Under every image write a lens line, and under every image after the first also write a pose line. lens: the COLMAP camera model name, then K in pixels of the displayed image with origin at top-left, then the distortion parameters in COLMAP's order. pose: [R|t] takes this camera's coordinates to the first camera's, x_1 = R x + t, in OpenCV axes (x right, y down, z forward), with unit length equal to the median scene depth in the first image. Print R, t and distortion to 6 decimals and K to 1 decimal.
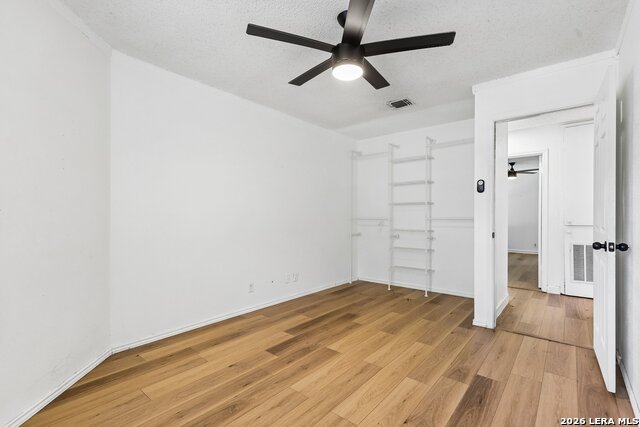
lens RADIAL K [[301.4, 0, 321.7], [0, 301.4, 218.4], [0, 0, 1]] dist [0.021095, -0.003148]
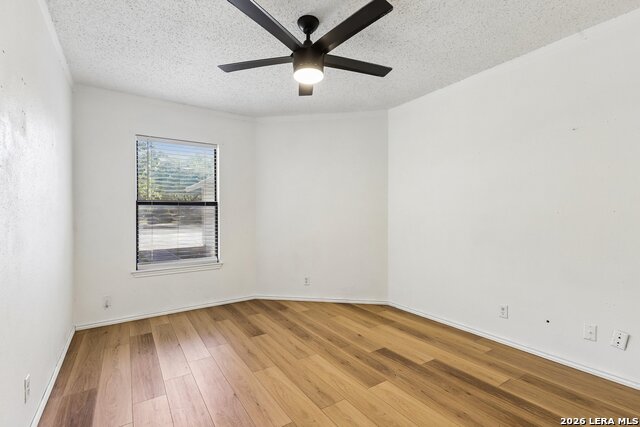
lens RADIAL K [[301.4, 0, 323.8], [0, 301.4, 213.3], [0, 0, 1]] dist [0.021095, -0.003148]
pose [[-0.300871, -0.007953, -0.953632, 0.870379], [-0.001044, 0.999967, -0.008010, -0.009365], [0.953664, -0.001415, -0.300870, 1.133639]]
